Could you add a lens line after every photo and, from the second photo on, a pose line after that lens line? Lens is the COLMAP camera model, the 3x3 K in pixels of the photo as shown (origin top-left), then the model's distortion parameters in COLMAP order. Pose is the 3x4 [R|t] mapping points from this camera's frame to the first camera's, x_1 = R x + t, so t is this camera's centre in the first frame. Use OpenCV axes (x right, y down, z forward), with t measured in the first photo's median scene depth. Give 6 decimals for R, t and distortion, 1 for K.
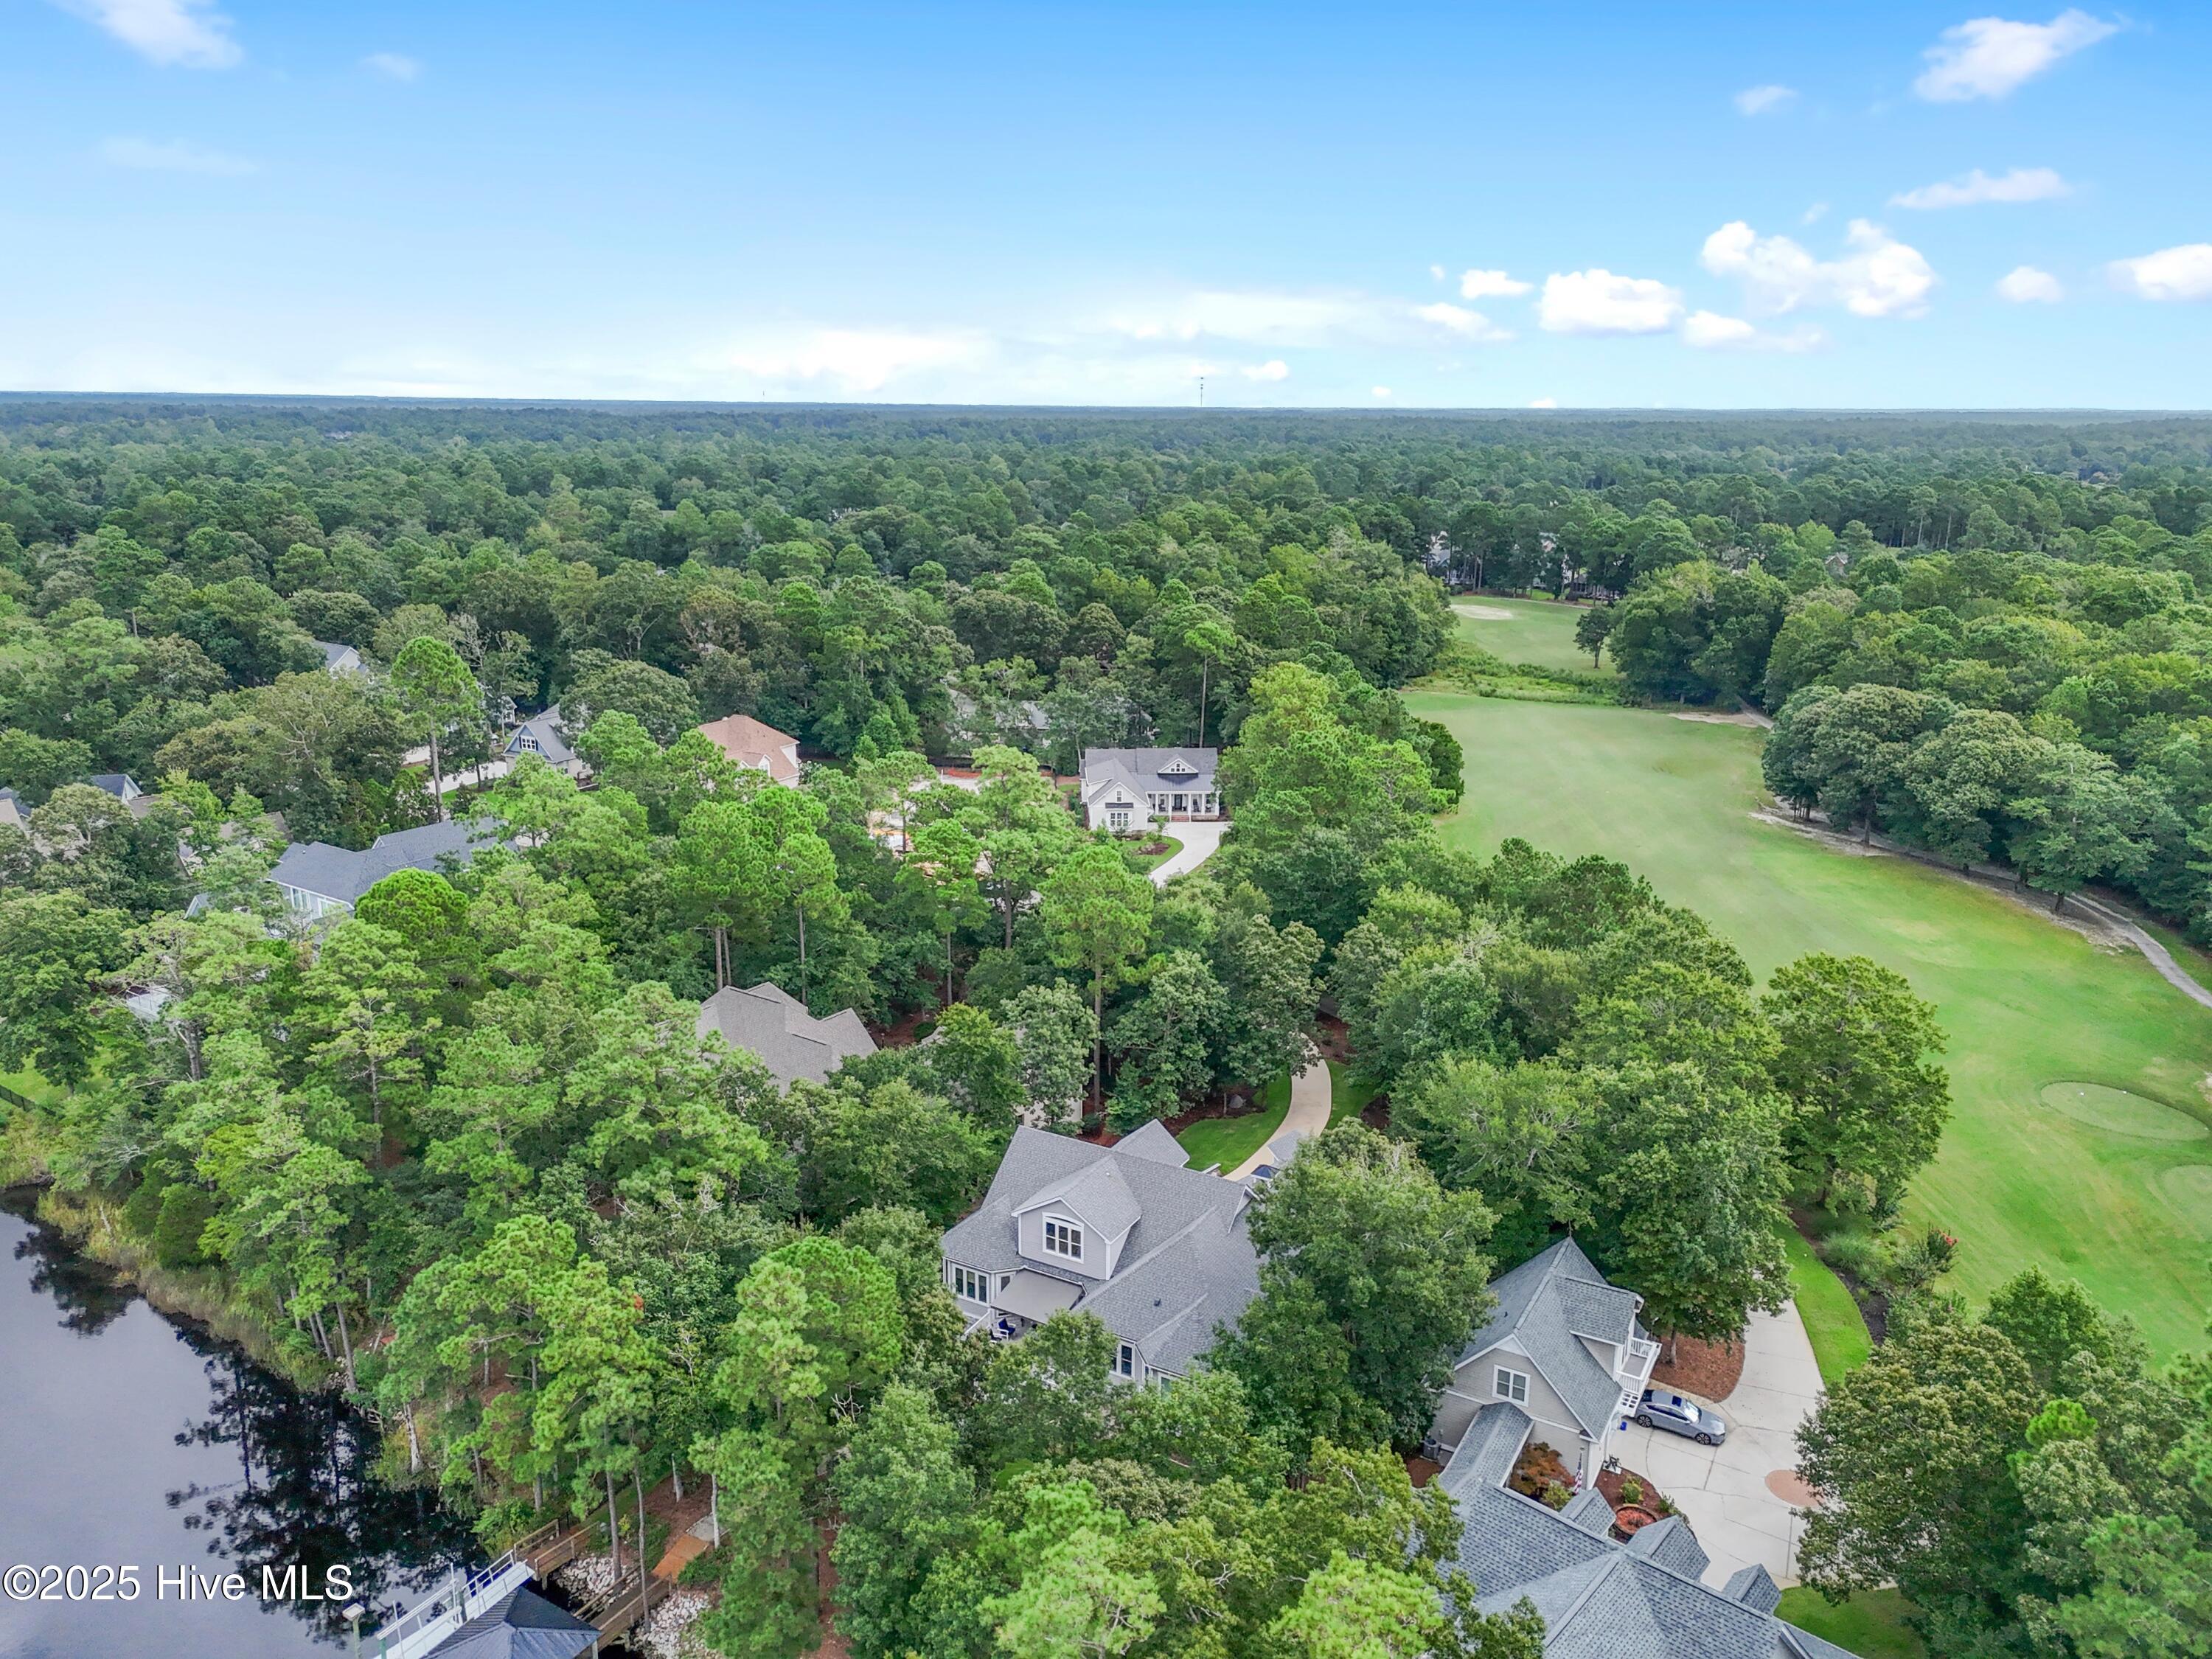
lens RADIAL K [[1619.4, 0, 1105.8], [0, 1619.4, 829.5], [0, 0, 1]] dist [0.071806, -0.067667]
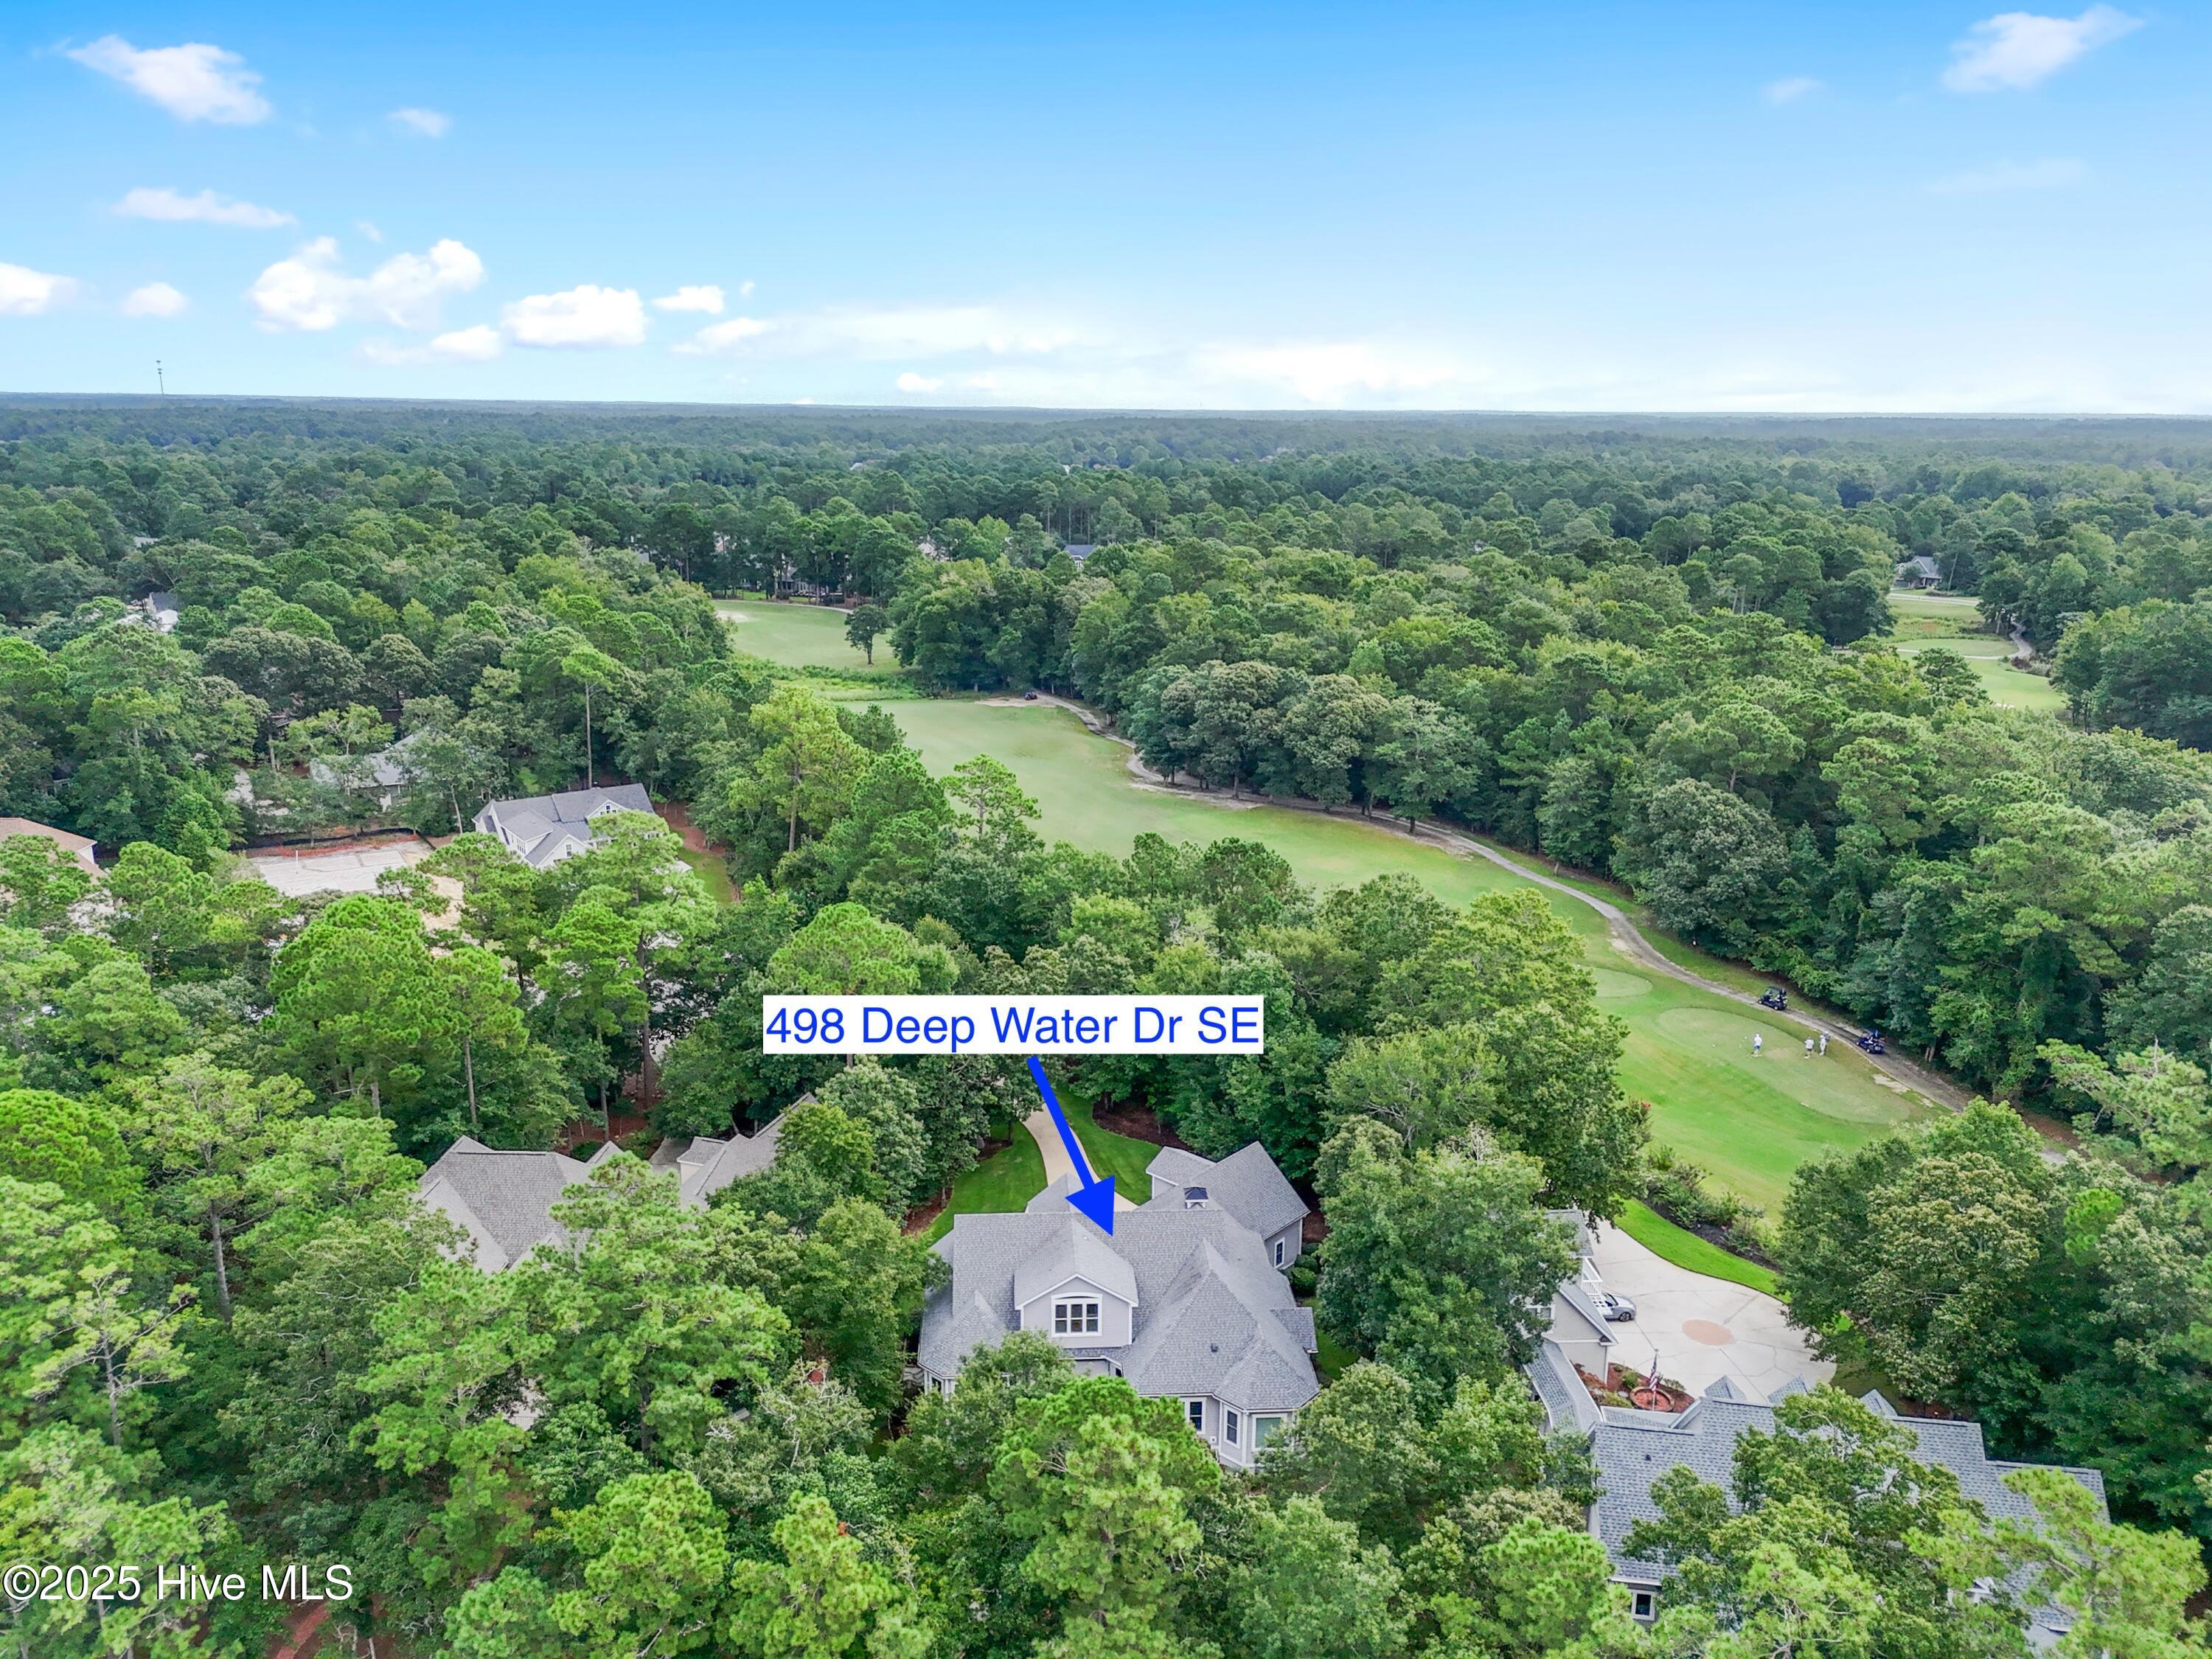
lens RADIAL K [[1619.4, 0, 1092.9], [0, 1619.4, 829.2], [0, 0, 1]] dist [0.071806, -0.067667]
pose [[0.833624, -0.135726, 0.535396, -0.257141], [0.133967, 0.990078, 0.042401, -0.034828], [-0.535839, 0.036379, 0.843536, 0.102021]]
